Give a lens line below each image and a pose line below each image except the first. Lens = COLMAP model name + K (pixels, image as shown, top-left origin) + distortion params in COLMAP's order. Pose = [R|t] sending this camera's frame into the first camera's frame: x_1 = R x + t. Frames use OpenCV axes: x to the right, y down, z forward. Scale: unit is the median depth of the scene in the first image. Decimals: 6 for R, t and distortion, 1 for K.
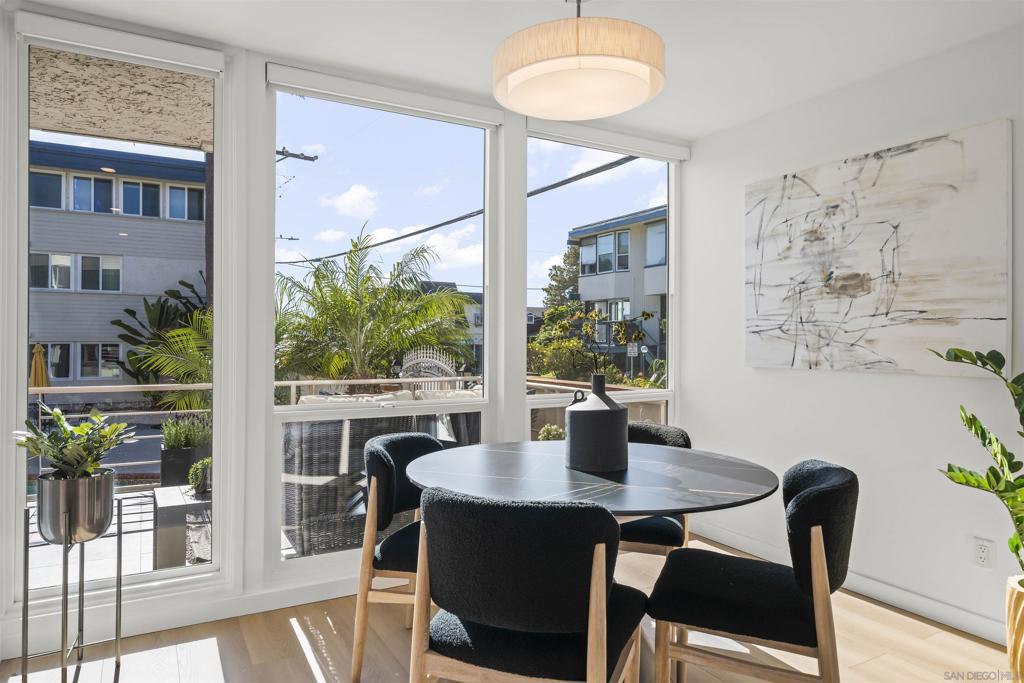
lens RADIAL K [[662.2, 0, 512.8], [0, 662.2, 337.0], [0, 0, 1]] dist [0.003744, -0.001541]
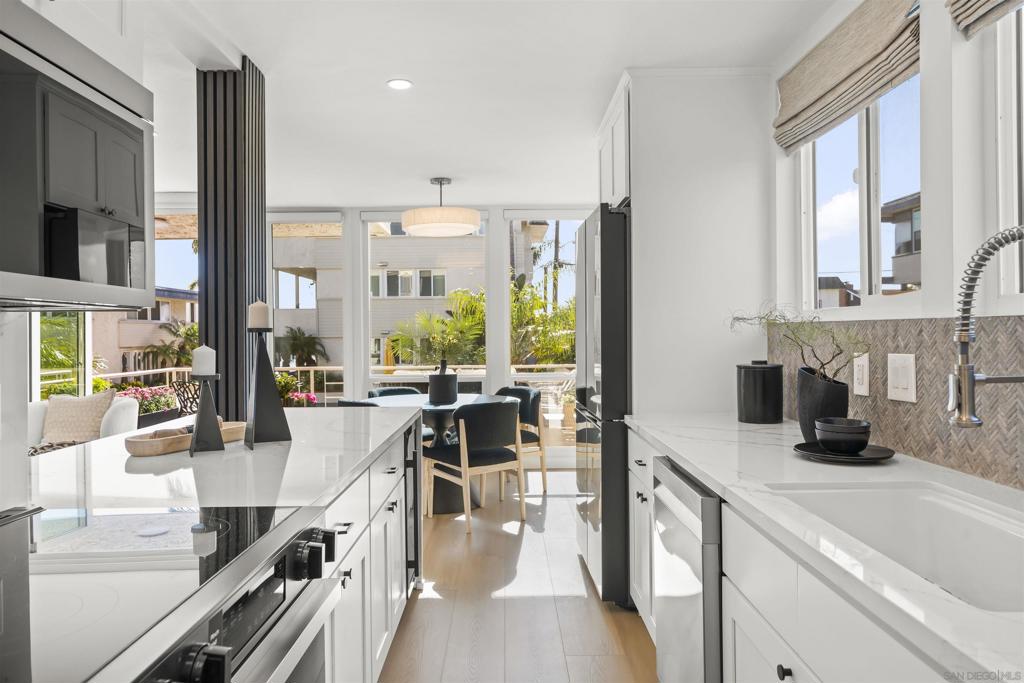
lens RADIAL K [[693.4, 0, 511.1], [0, 693.4, 336.0], [0, 0, 1]] dist [-0.001785, 0.009924]
pose [[0.875215, -0.009446, -0.483642, 0.158683], [0.016418, 0.999813, 0.010185, -0.004560], [0.483455, -0.016854, 0.875207, -0.100506]]
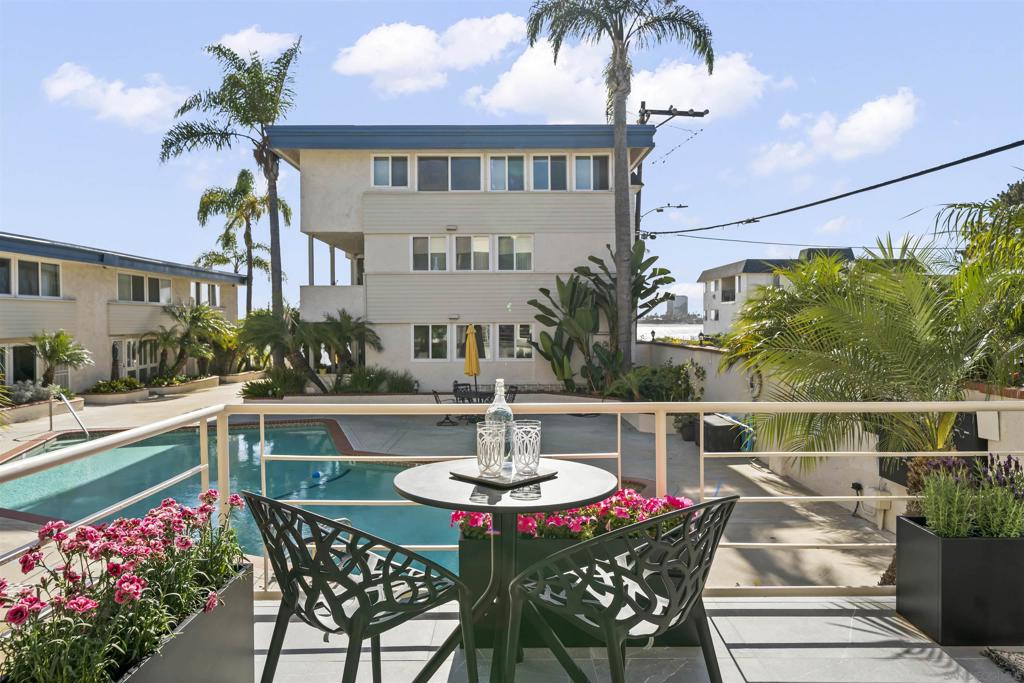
lens RADIAL K [[693.4, 0, 503.3], [0, 693.4, 327.6], [0, 0, 1]] dist [-0.001785, 0.009924]
pose [[0.872342, -0.003588, -0.488883, -0.133180], [0.011762, 0.999838, 0.013650, 0.000335], [0.488755, -0.017657, 0.872242, 0.093160]]
